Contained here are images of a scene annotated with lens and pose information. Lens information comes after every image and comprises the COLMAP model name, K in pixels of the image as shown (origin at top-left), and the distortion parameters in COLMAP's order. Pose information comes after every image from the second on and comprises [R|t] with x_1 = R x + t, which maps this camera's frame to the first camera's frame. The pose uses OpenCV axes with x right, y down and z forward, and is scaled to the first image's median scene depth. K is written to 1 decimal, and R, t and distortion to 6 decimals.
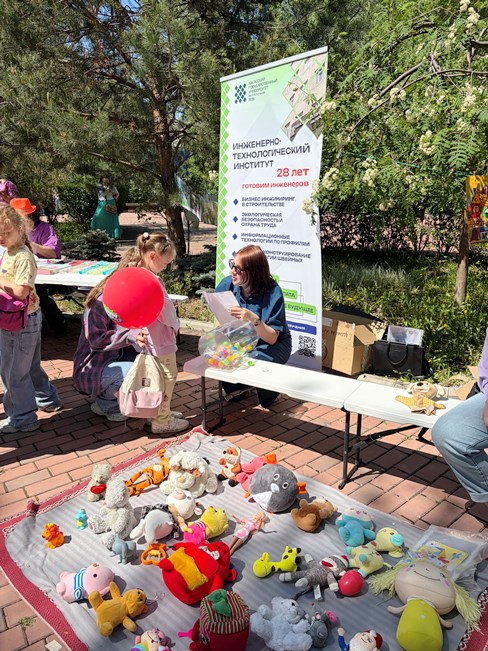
lens RADIAL K [[495.7, 0, 245.6], [0, 495.7, 321.9], [0, 0, 1]] dist [0.002286, 0.000586]
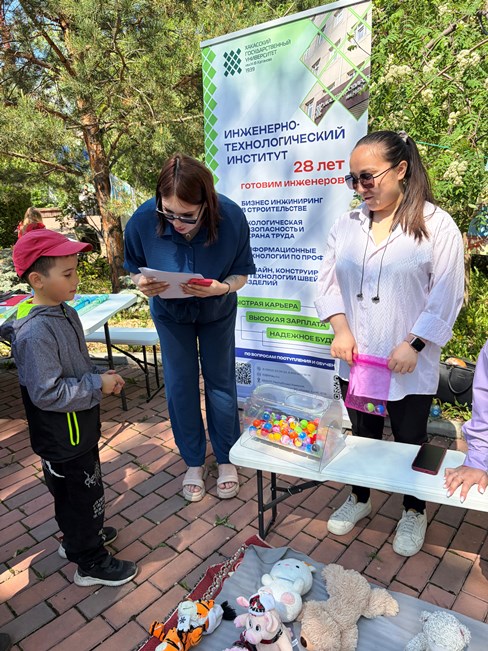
lens RADIAL K [[495.7, 0, 258.2], [0, 495.7, 334.5], [0, 0, 1]] dist [0.002286, 0.000586]
pose [[0.979407, -0.090236, 0.180609, -0.148863], [0.084653, 0.995670, 0.038397, -0.076695], [-0.183291, -0.022317, 0.982805, 0.249262]]
